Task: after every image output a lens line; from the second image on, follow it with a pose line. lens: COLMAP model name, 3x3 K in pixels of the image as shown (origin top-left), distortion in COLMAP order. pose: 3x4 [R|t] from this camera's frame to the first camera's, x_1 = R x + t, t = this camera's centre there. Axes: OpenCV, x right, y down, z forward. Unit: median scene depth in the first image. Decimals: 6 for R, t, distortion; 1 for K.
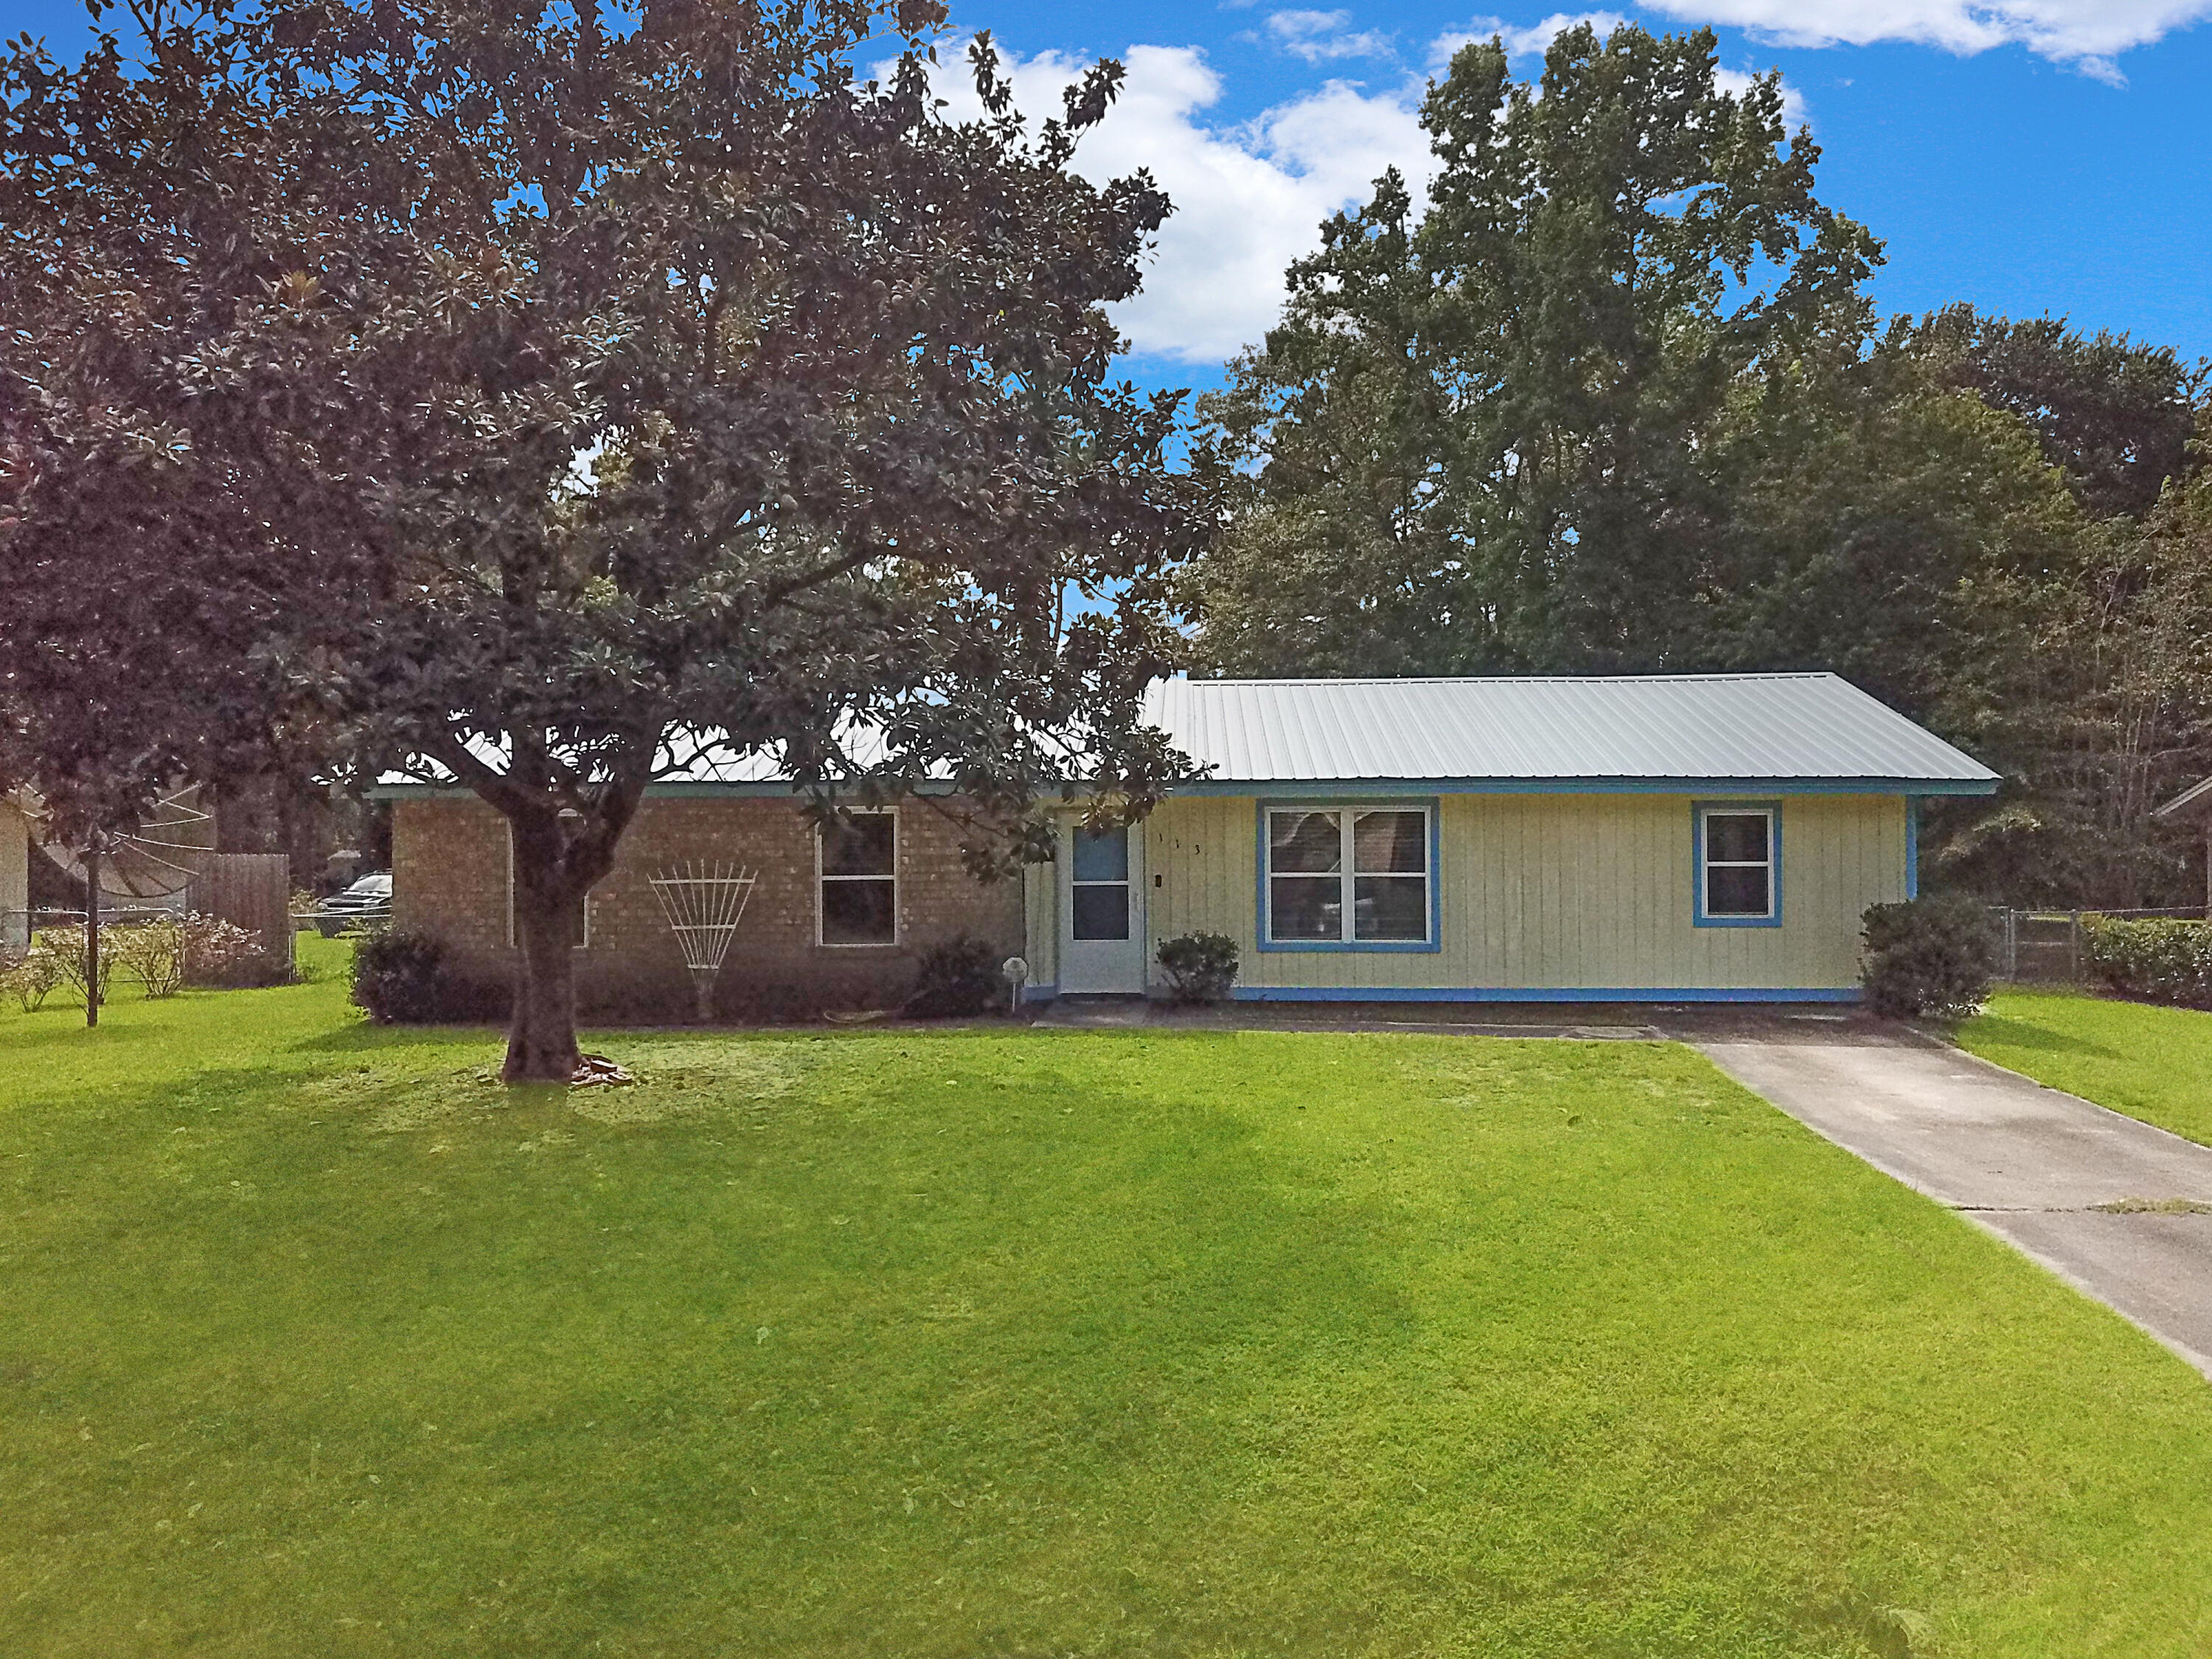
lens RADIAL K [[1741.6, 0, 1106.0], [0, 1741.6, 829.5], [0, 0, 1]] dist [-0.001014, 0.005271]
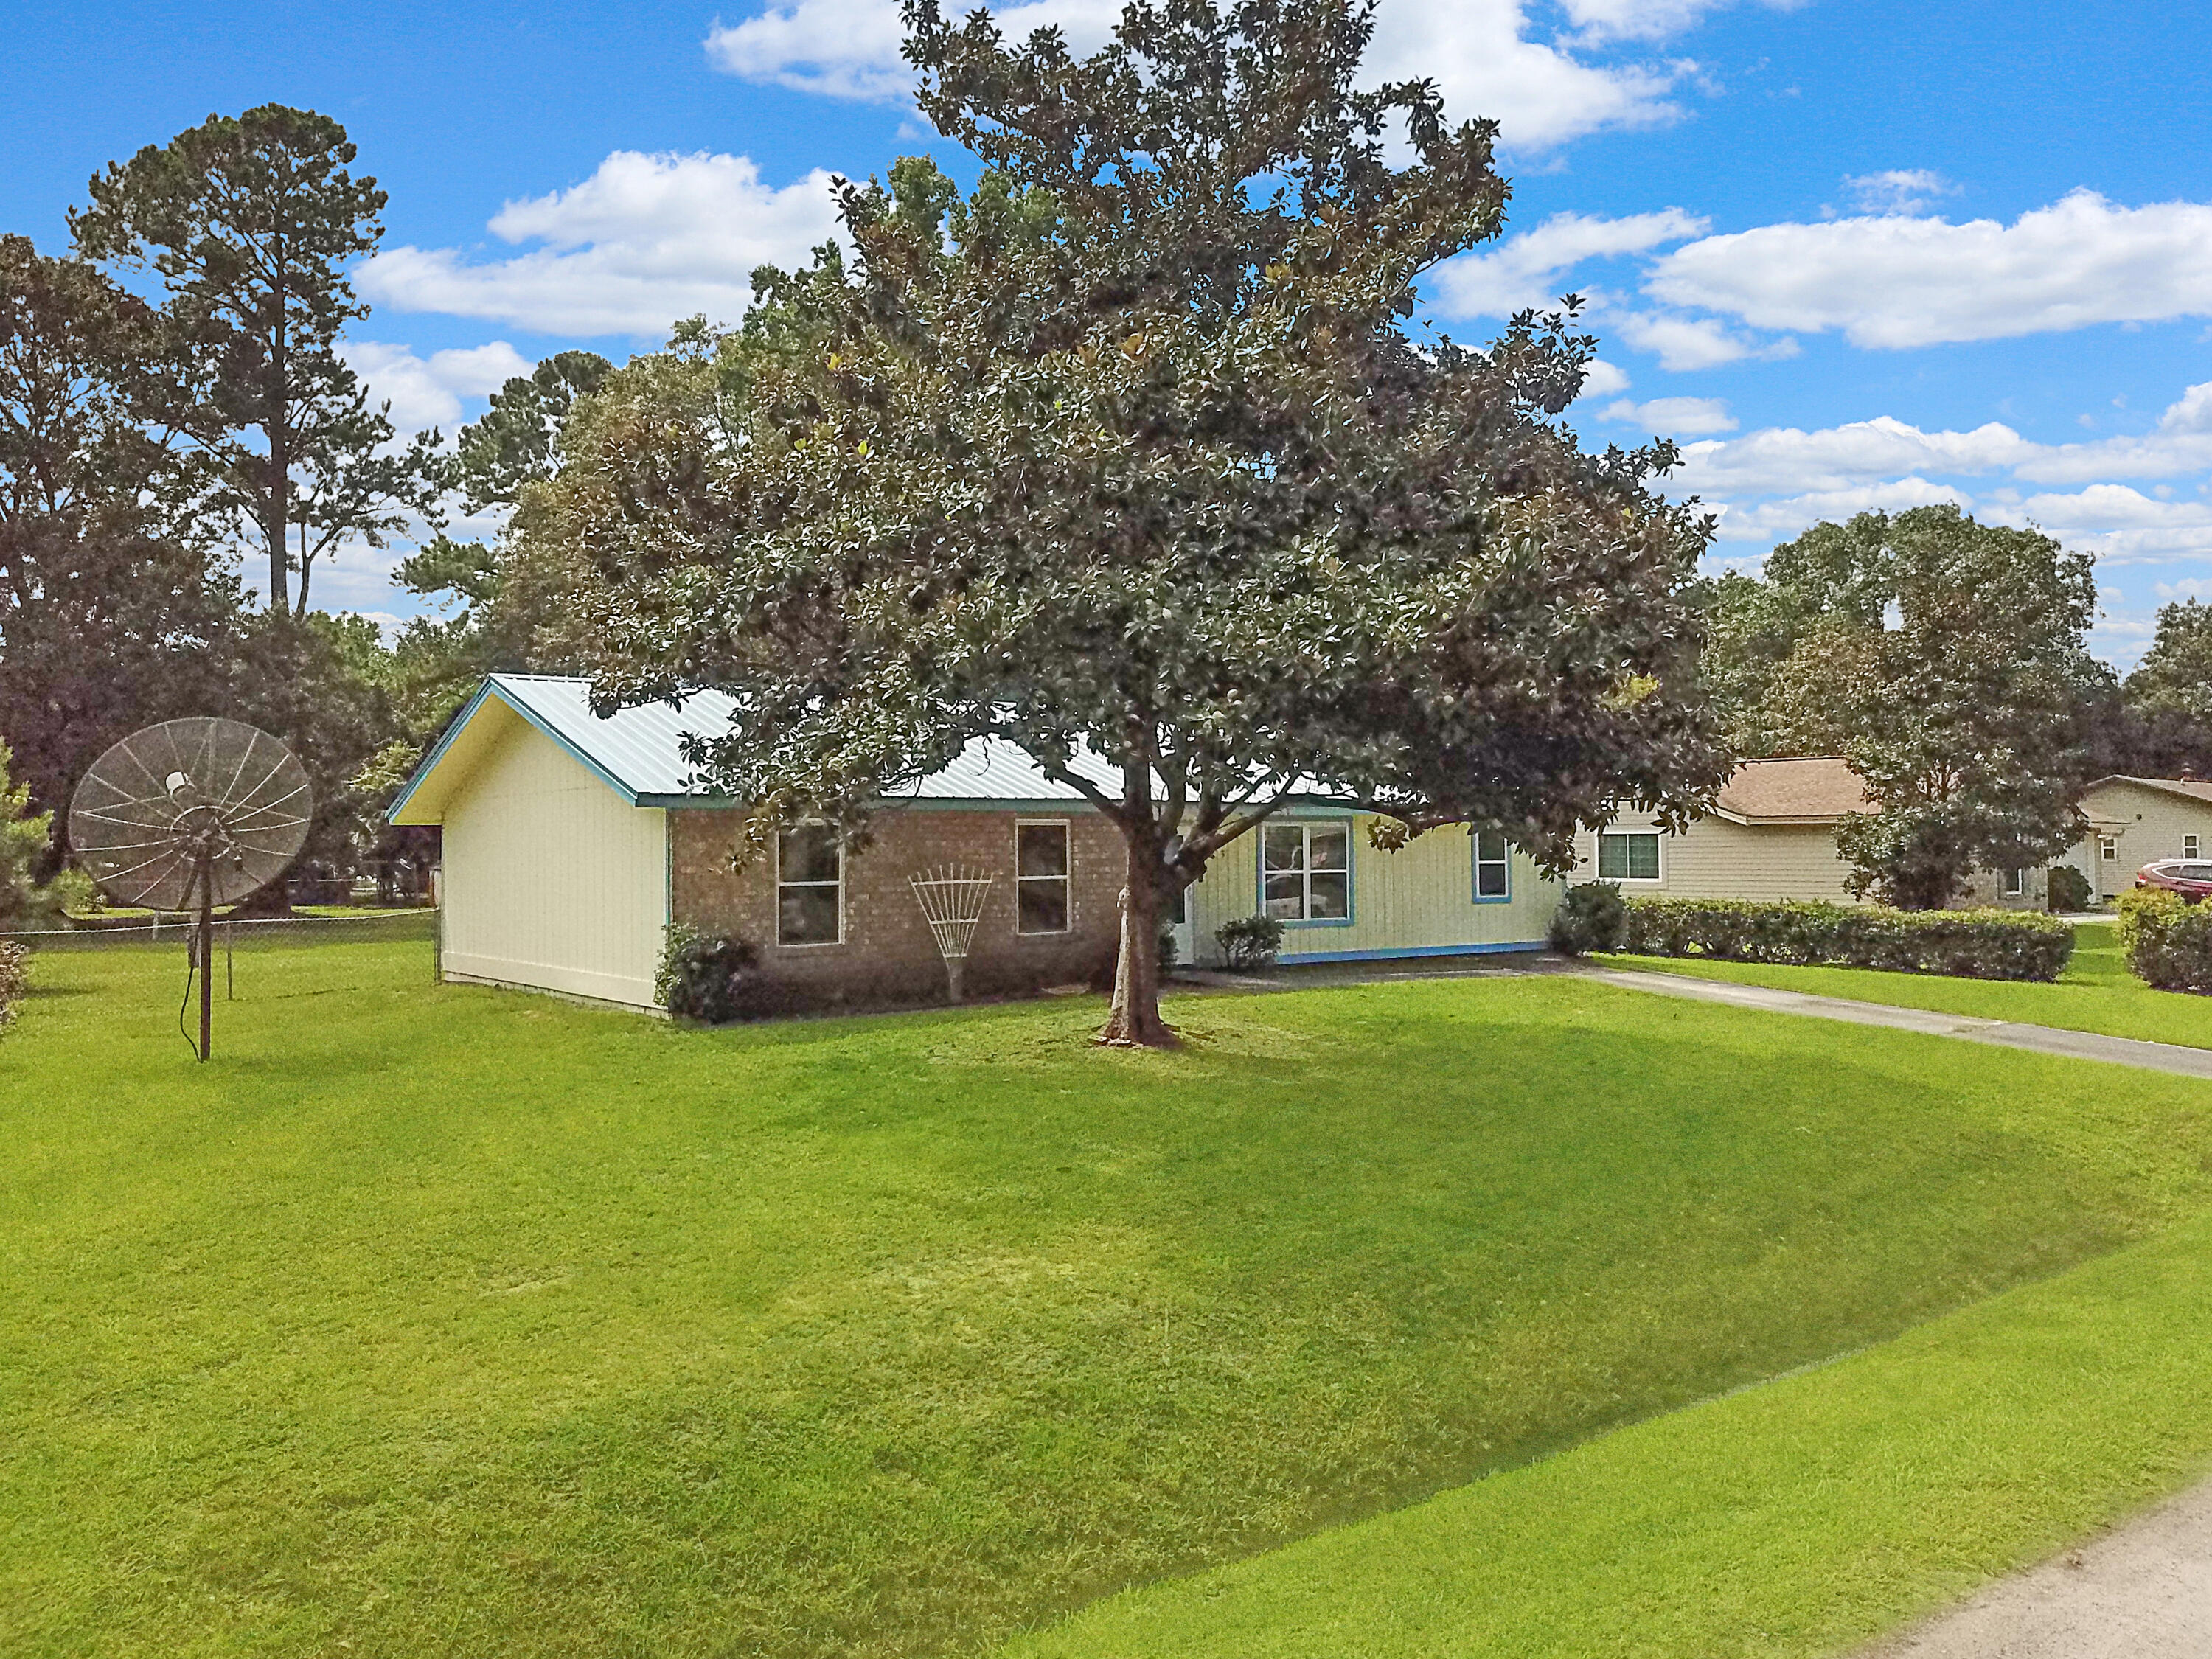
lens RADIAL K [[1779.6, 0, 1106.0], [0, 1779.6, 829.5], [0, 0, 1]] dist [0.062751, 0.000679]
pose [[0.767652, 0.005659, 0.640842, -0.882725], [-0.002232, 0.999979, -0.006156, 0.002042], [-0.640864, 0.003296, 0.767648, 0.025379]]
